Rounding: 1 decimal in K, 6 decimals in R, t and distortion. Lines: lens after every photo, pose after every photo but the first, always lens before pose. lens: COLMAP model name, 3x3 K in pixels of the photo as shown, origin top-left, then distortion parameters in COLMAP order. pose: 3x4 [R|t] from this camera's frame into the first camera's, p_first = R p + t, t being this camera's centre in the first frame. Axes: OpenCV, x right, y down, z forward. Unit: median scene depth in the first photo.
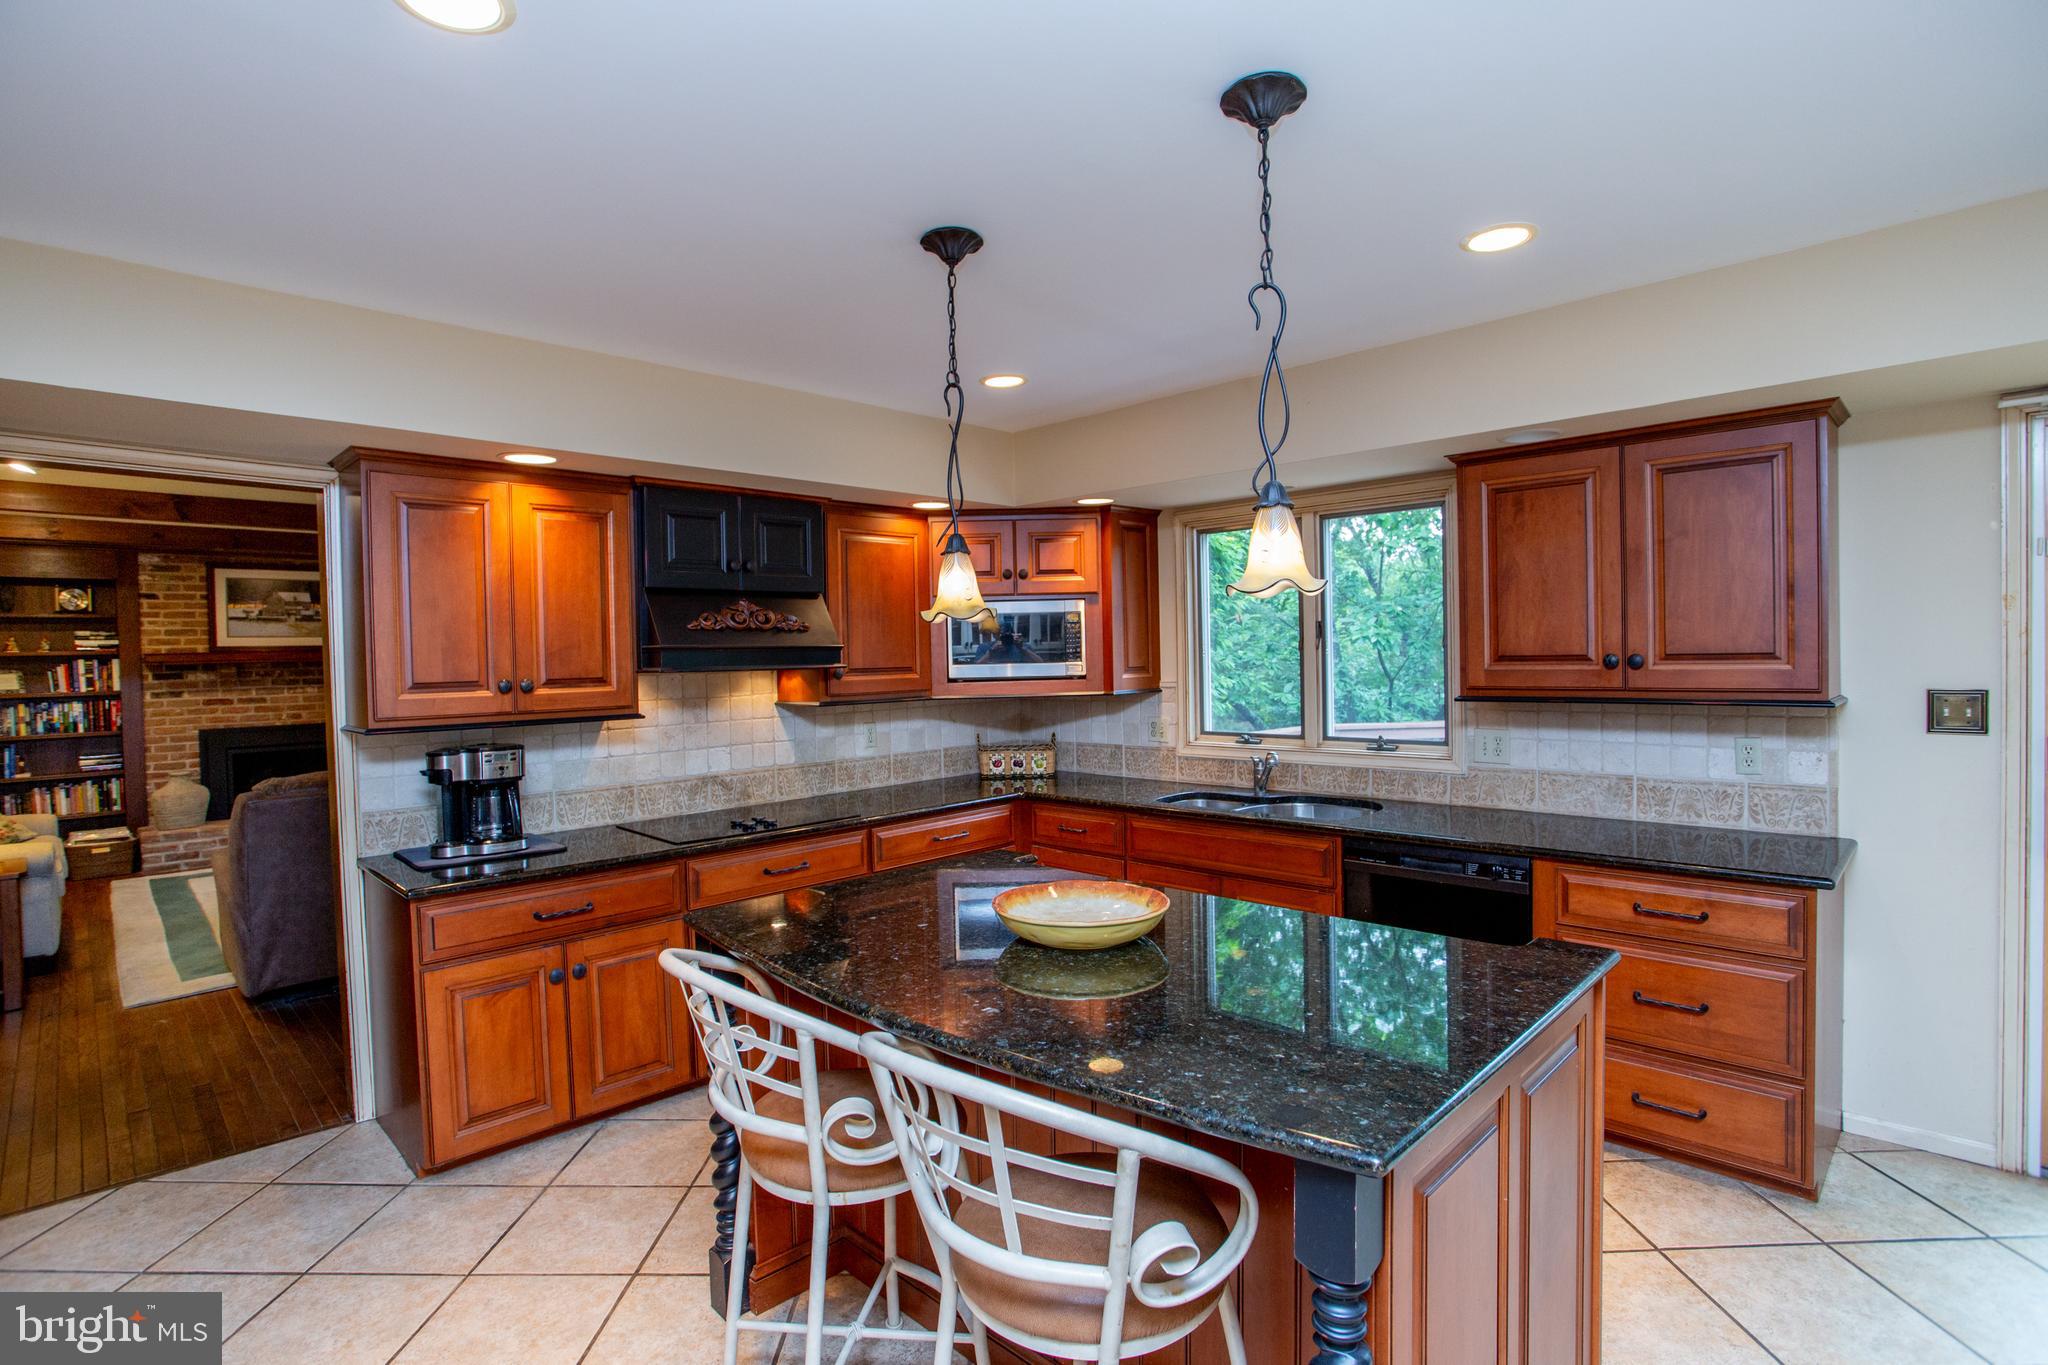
lens RADIAL K [[985.4, 0, 1022.9], [0, 985.4, 683.1], [0, 0, 1]] dist [-0.057400, 0.004938]
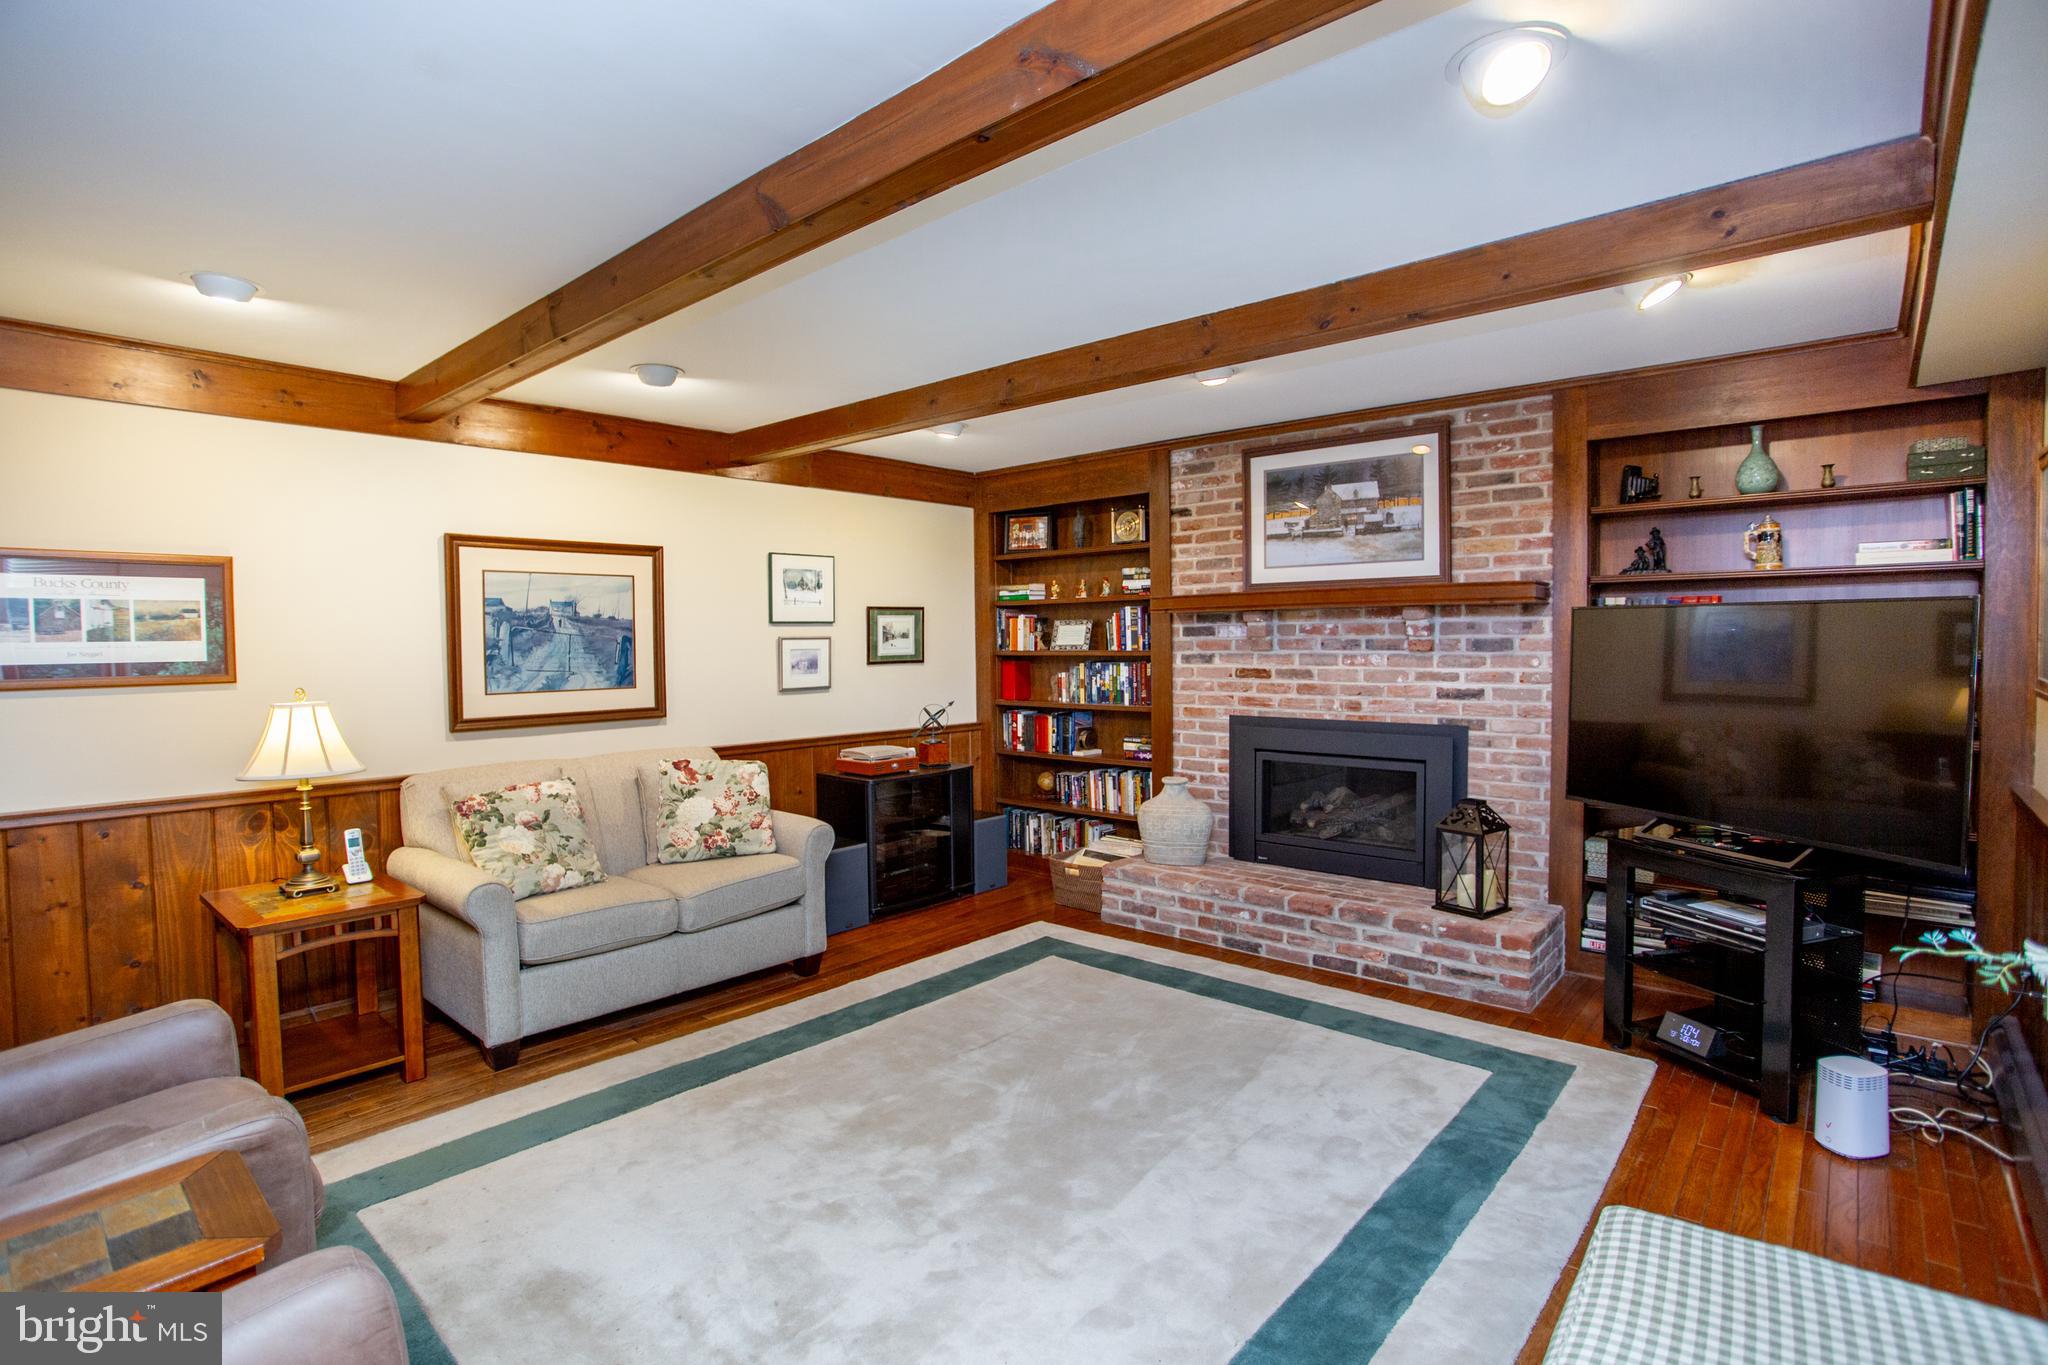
lens RADIAL K [[985.4, 0, 1031.0], [0, 985.4, 674.6], [0, 0, 1]] dist [-0.057400, 0.004938]
pose [[0.079228, 0.055307, -0.995321, -0.224208], [-0.022678, 0.998301, 0.053667, -0.010956], [0.996599, 0.018320, 0.080348, 0.829313]]
